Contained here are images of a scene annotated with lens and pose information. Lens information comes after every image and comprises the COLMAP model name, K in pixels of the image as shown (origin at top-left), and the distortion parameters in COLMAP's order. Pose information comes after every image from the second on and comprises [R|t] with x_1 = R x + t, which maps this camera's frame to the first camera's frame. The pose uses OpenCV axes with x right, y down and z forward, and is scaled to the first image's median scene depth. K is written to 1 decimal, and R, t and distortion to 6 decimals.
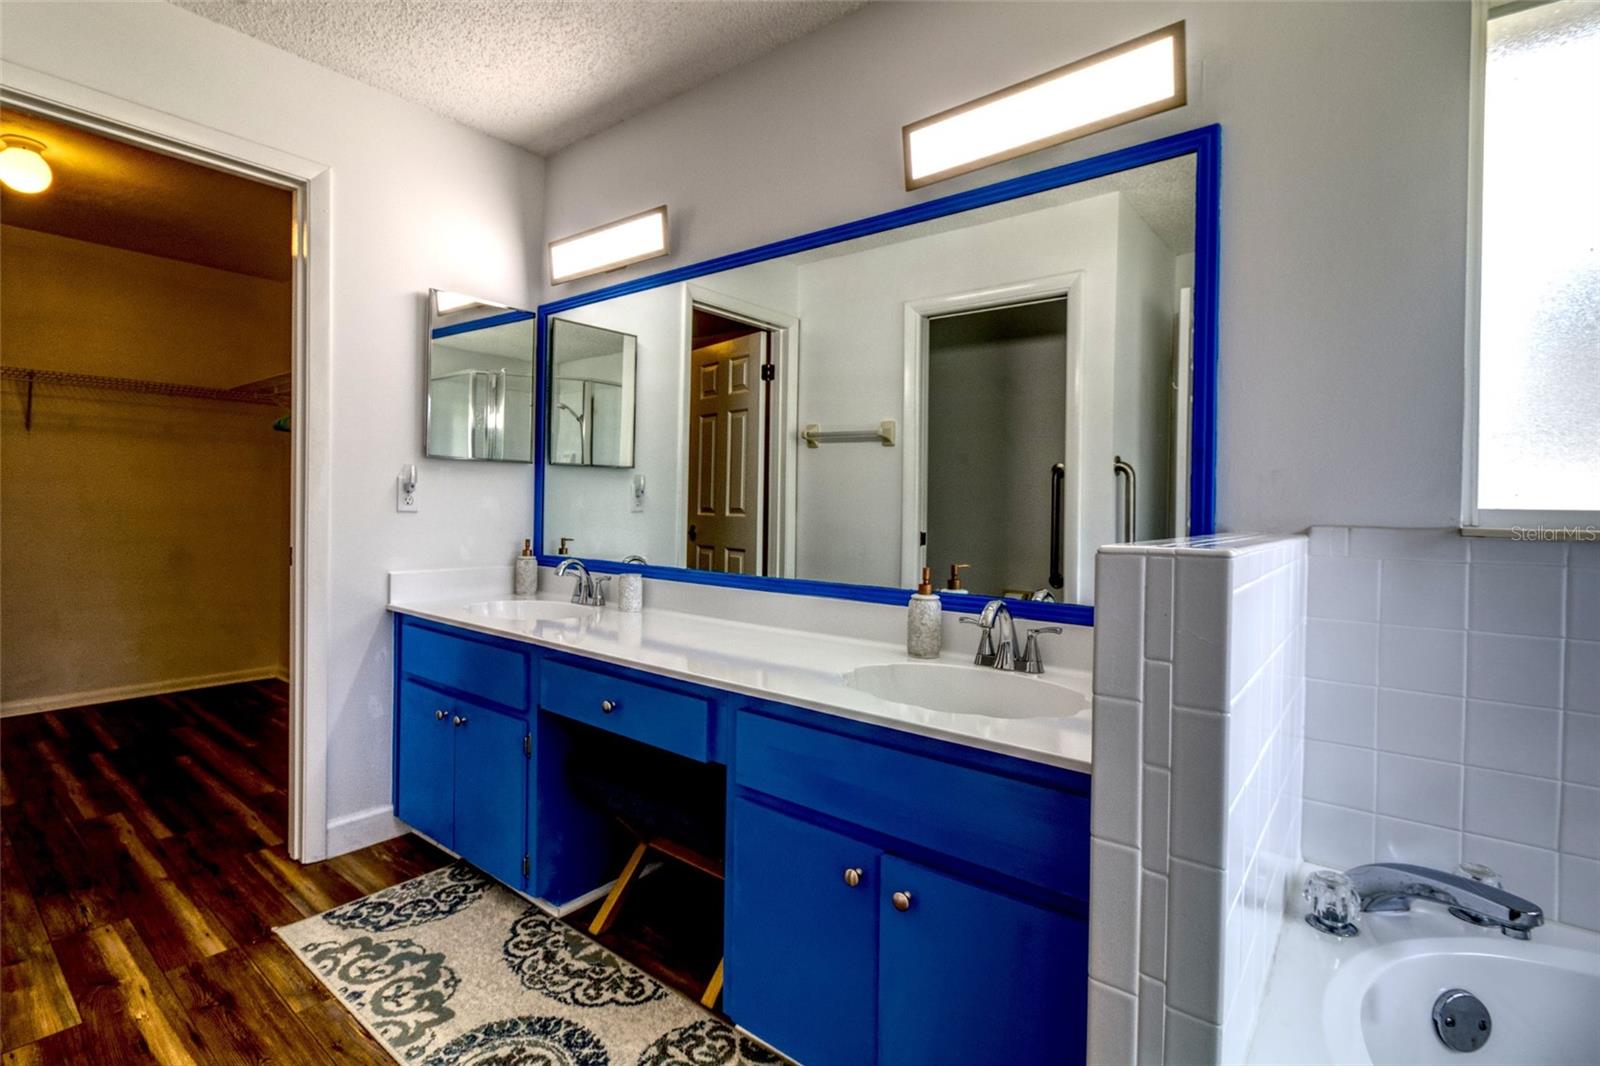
lens RADIAL K [[745.0, 0, 762.5], [0, 745.0, 507.0], [0, 0, 1]] dist [-0.003219, -0.000004]
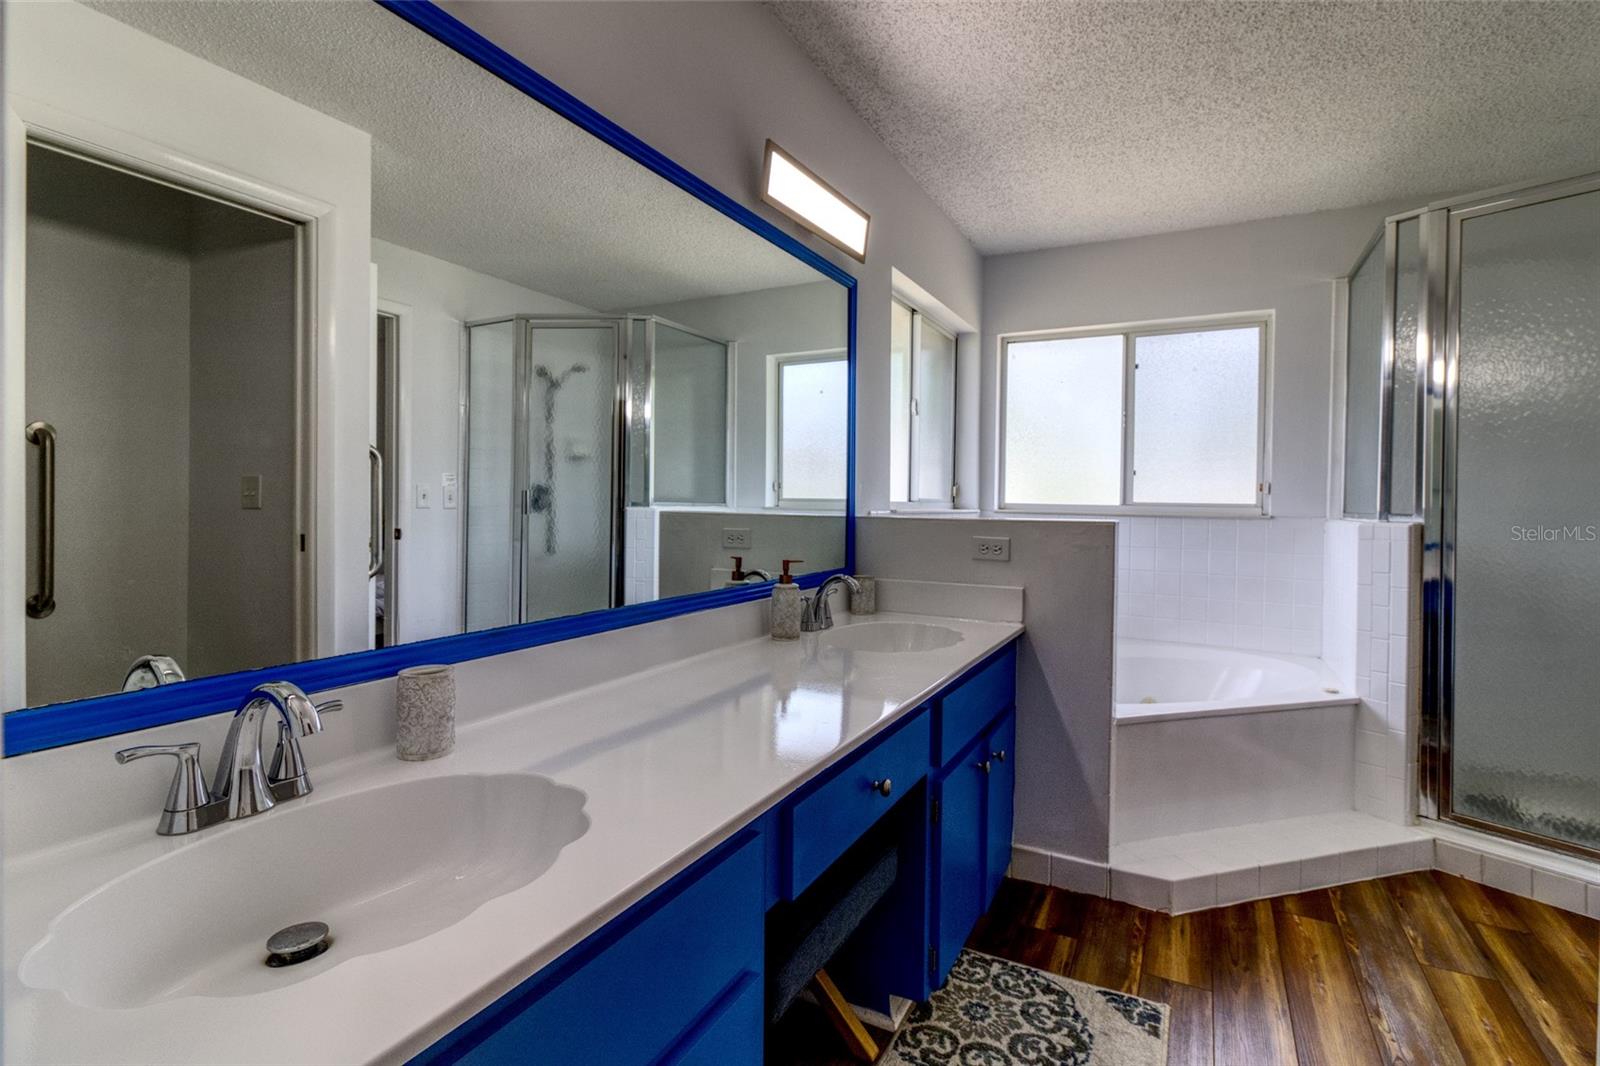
lens RADIAL K [[745.0, 0, 791.9], [0, 745.0, 499.4], [0, 0, 1]] dist [-0.003219, -0.000004]
pose [[-0.172893, -0.024935, 0.984625, -0.980510], [-0.009708, 0.999674, 0.023611, -0.037049], [-0.984893, -0.005476, -0.173078, 1.314395]]
